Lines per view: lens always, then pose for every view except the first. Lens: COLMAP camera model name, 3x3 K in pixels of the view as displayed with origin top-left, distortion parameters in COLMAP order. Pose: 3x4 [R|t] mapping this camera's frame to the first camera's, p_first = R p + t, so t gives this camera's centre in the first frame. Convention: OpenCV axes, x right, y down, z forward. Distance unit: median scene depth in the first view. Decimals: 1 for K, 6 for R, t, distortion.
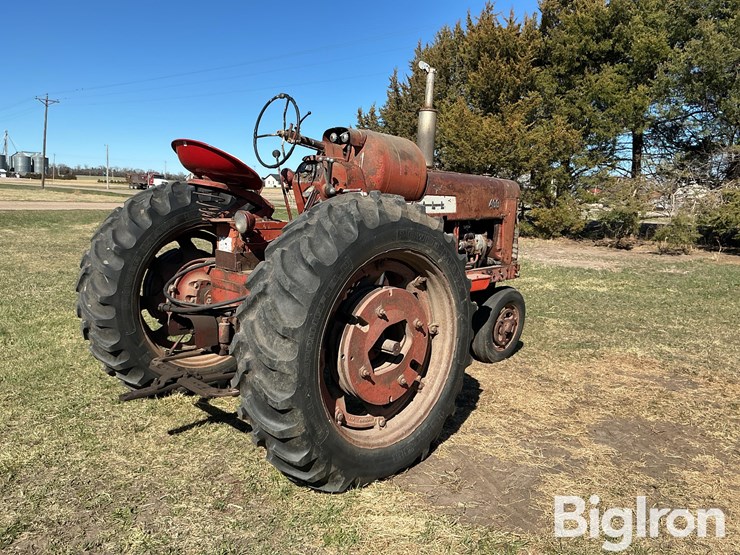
lens RADIAL K [[622.0, 0, 373.5], [0, 622.0, 274.7], [0, 0, 1]] dist [0.073160, -0.153819]
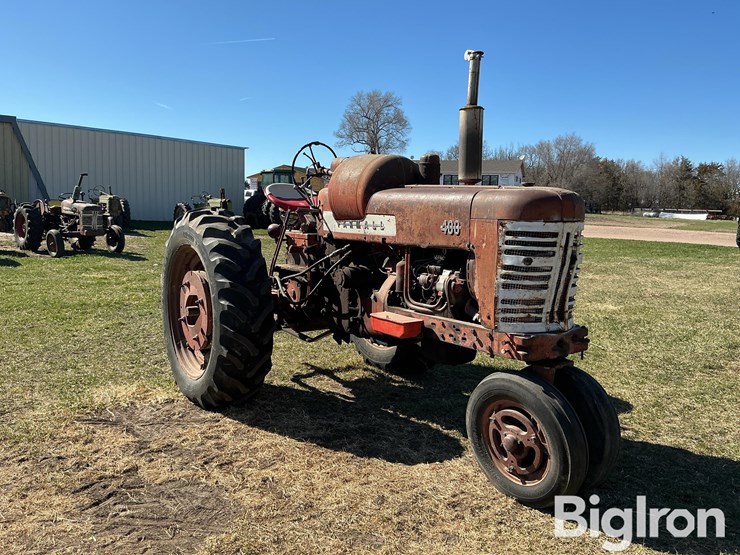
lens RADIAL K [[615.3, 0, 366.9], [0, 615.3, 273.8], [0, 0, 1]] dist [0.144095, -0.305308]
pose [[-0.197197, 0.063868, -0.978281, 0.963686], [-0.160598, 0.982291, 0.096502, -0.125033], [0.967120, 0.176140, -0.183448, 1.147037]]
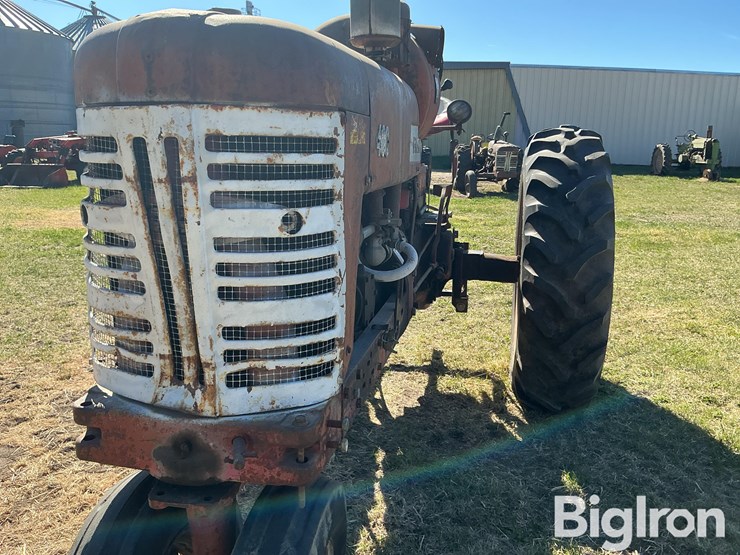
lens RADIAL K [[617.2, 0, 370.0], [0, 617.2, 277.5], [0, 0, 1]] dist [0.138641, -0.298393]
pose [[-0.846452, 0.064702, -0.528519, 0.312758], [-0.115157, 0.946853, 0.300345, -0.168731], [0.519863, 0.315091, -0.794015, 1.466664]]
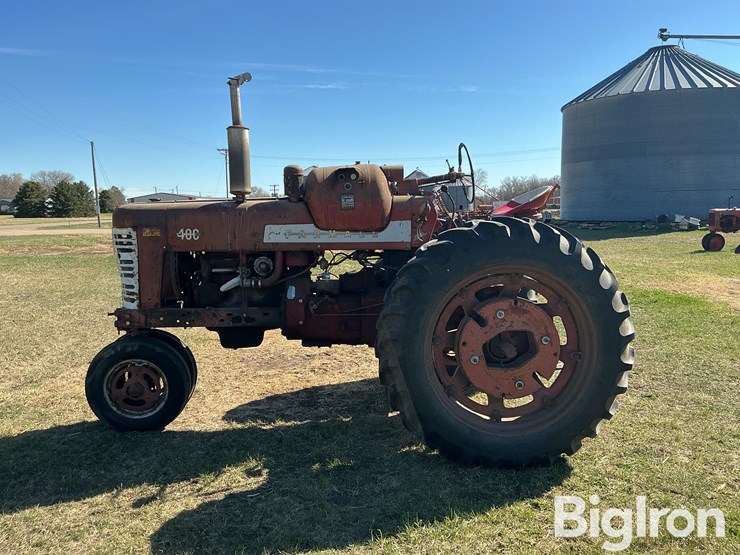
lens RADIAL K [[613.7, 0, 368.9], [0, 613.7, 277.6], [0, 0, 1]] dist [0.143822, -0.289876]
pose [[-0.732102, -0.098279, 0.674068, -0.702628], [0.079767, 0.970362, 0.228113, -0.265472], [-0.676509, 0.220770, -0.702564, 1.663574]]
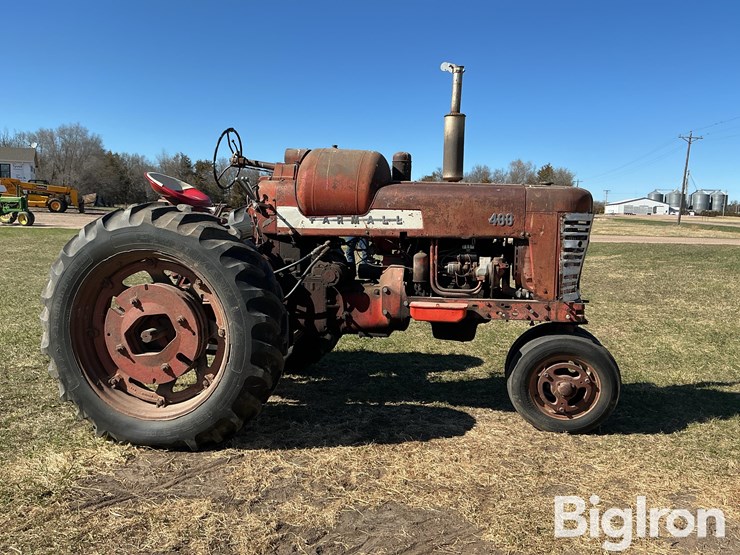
lens RADIAL K [[613.7, 0, 368.9], [0, 613.7, 277.6], [0, 0, 1]] dist [0.143822, -0.289876]
pose [[0.534827, 0.063202, -0.842595, 0.844307], [-0.108907, 0.994037, 0.005433, -0.028429], [0.837914, 0.088859, 0.538521, 0.486949]]
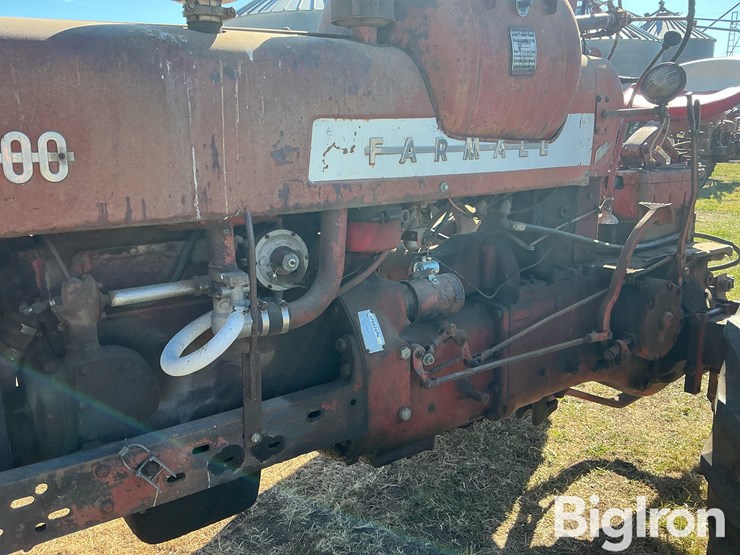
lens RADIAL K [[613.7, 0, 368.9], [0, 613.7, 277.6], [0, 0, 1]] dist [0.143822, -0.289876]
pose [[-0.983411, -0.061576, 0.170619, -0.024274], [0.004023, 0.932983, 0.359898, -0.174388], [-0.181346, 0.354614, -0.917258, 1.359426]]
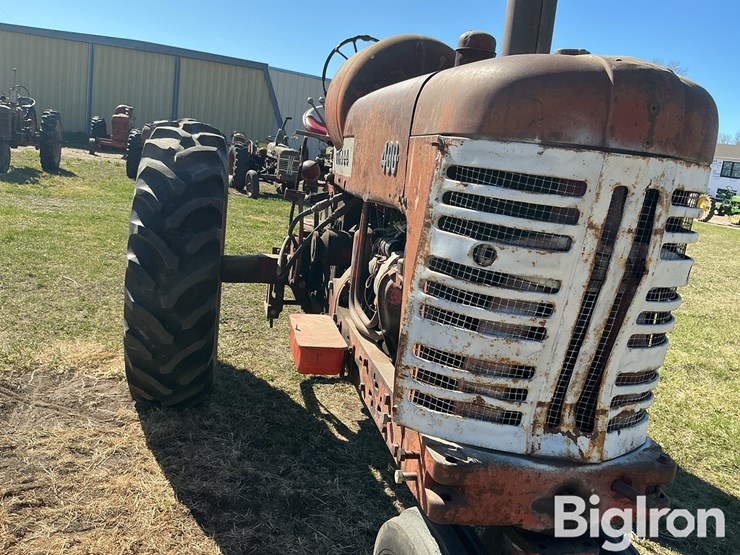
lens RADIAL K [[617.2, 0, 370.0], [0, 617.2, 277.5], [0, 0, 1]] dist [0.138641, -0.298393]
pose [[-0.551453, 0.050681, -0.832665, 0.496568], [-0.252337, 0.941259, 0.224407, -0.135717], [0.795126, 0.333862, -0.506271, 1.278352]]
